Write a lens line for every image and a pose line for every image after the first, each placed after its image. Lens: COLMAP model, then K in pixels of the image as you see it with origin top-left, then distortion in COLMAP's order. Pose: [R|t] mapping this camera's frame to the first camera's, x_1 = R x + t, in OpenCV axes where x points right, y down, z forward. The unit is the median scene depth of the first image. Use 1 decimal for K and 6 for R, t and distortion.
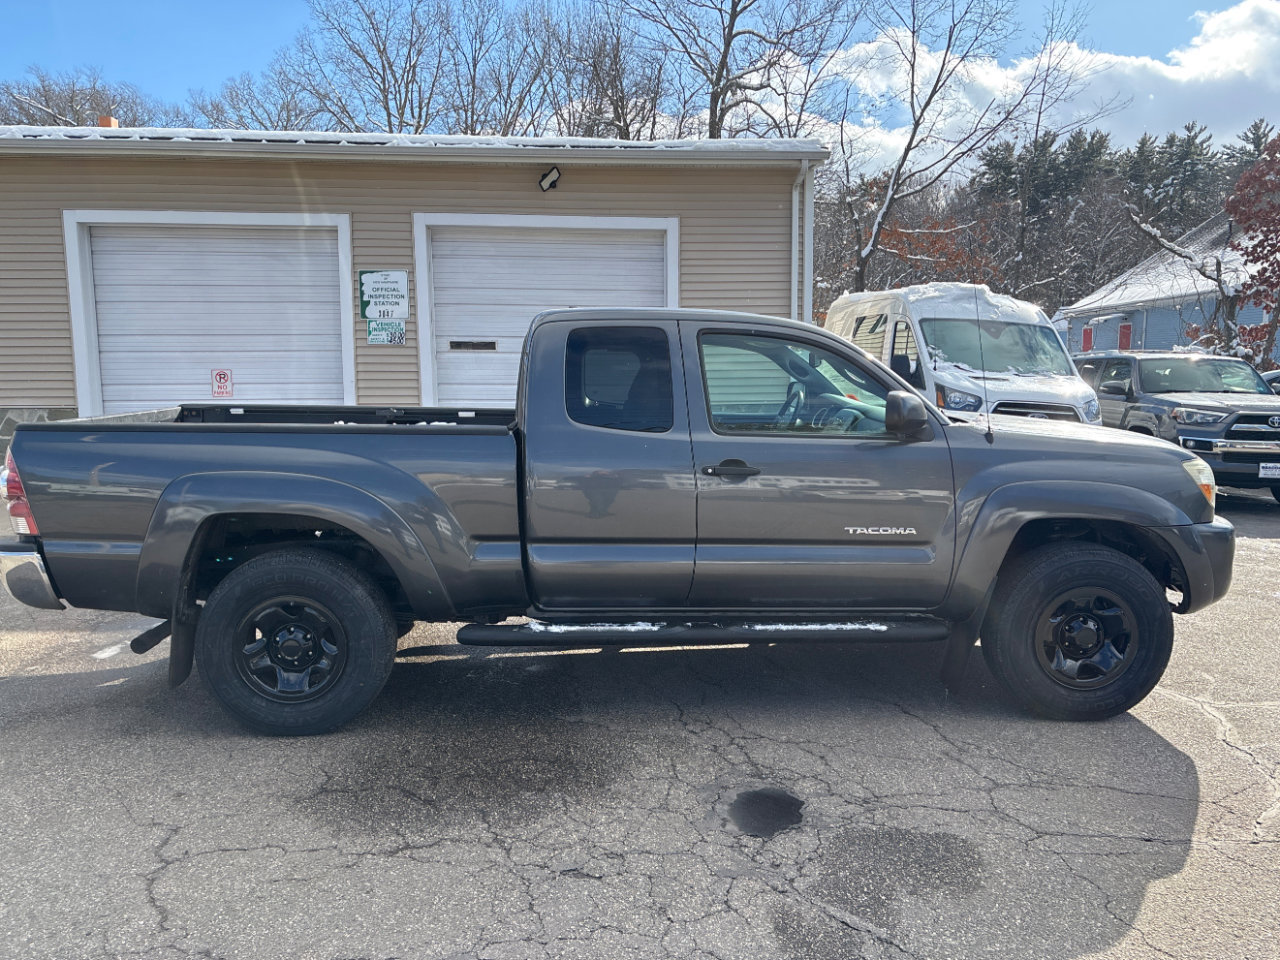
lens RADIAL K [[940.9, 0, 640.0], [0, 940.9, 480.0], [0, 0, 1]] dist [0.057684, -0.049394]
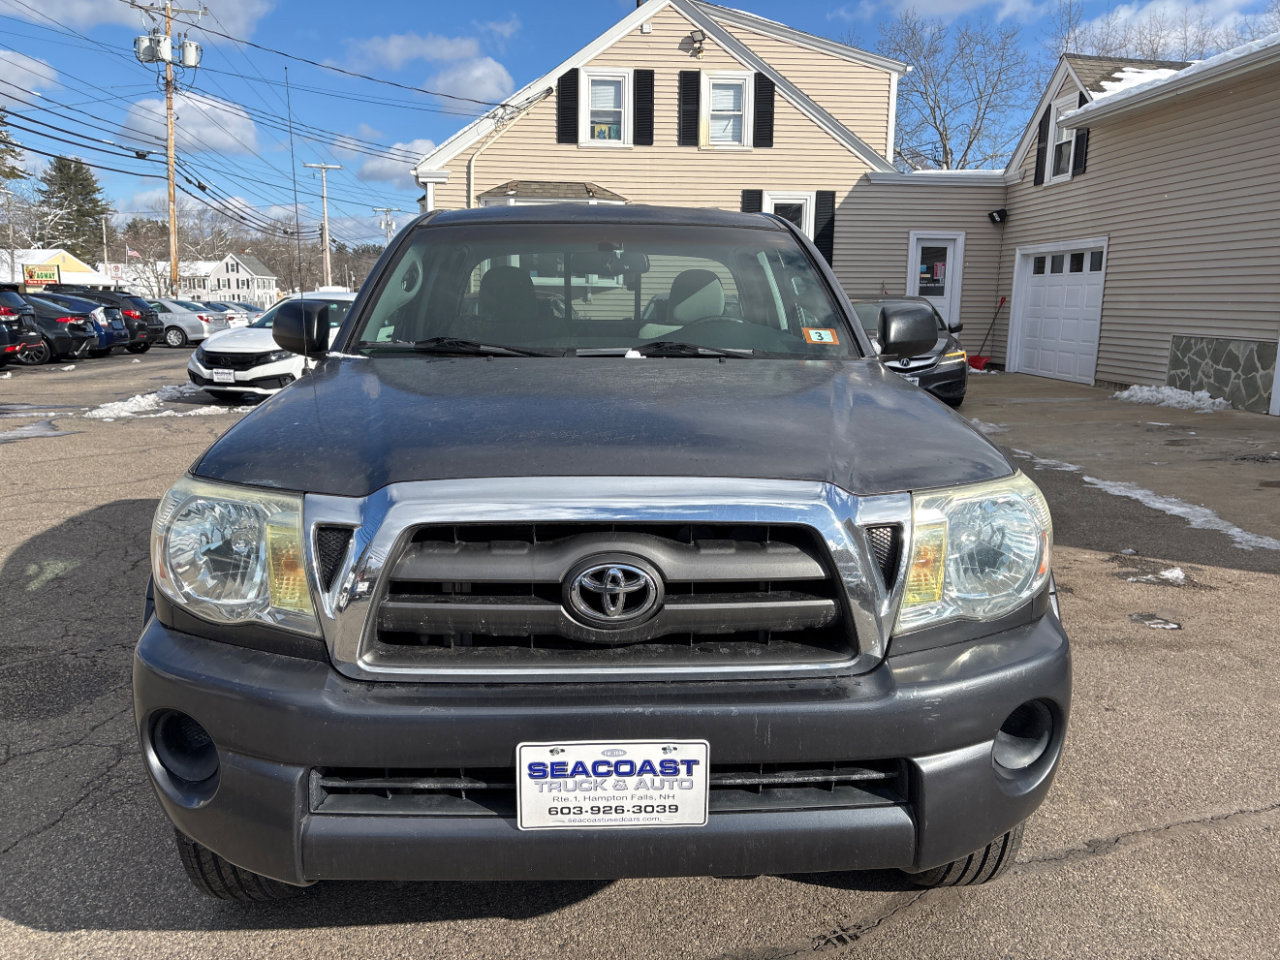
lens RADIAL K [[940.9, 0, 640.0], [0, 940.9, 480.0], [0, 0, 1]] dist [0.057684, -0.049394]
pose [[0.017559, 0.193319, -0.980979, 0.334735], [-0.132837, 0.972884, 0.189346, -0.040974], [0.990982, 0.126986, 0.042763, 0.393891]]
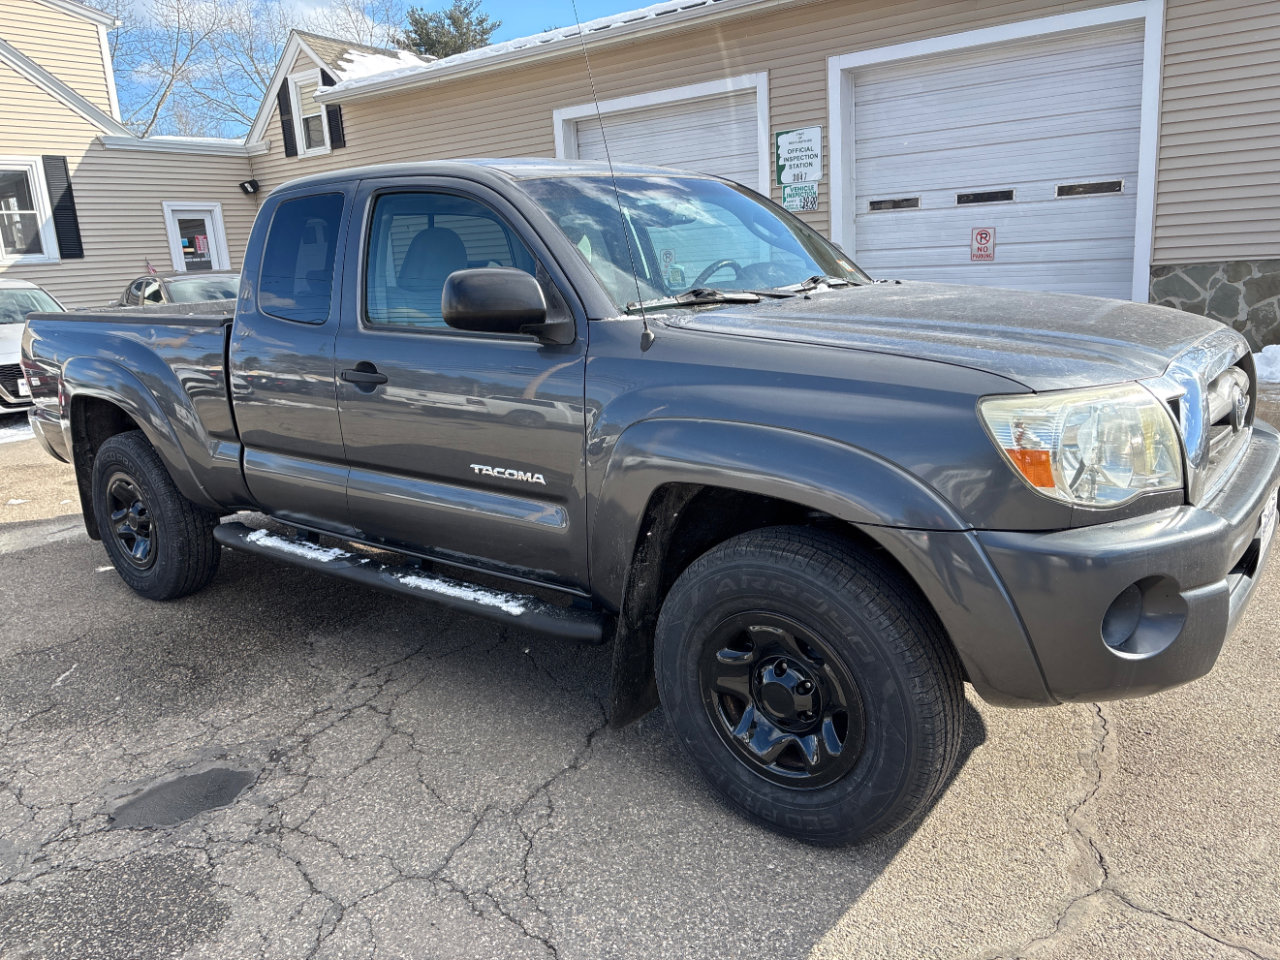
lens RADIAL K [[948.6, 0, 638.9], [0, 948.6, 458.7], [0, 0, 1]] dist [0.055685, -0.039701]
pose [[0.754054, 0.100823, -0.649028, 0.251277], [-0.025043, 0.991843, 0.124981, -0.014962], [0.656335, -0.077989, 0.750428, 0.175067]]
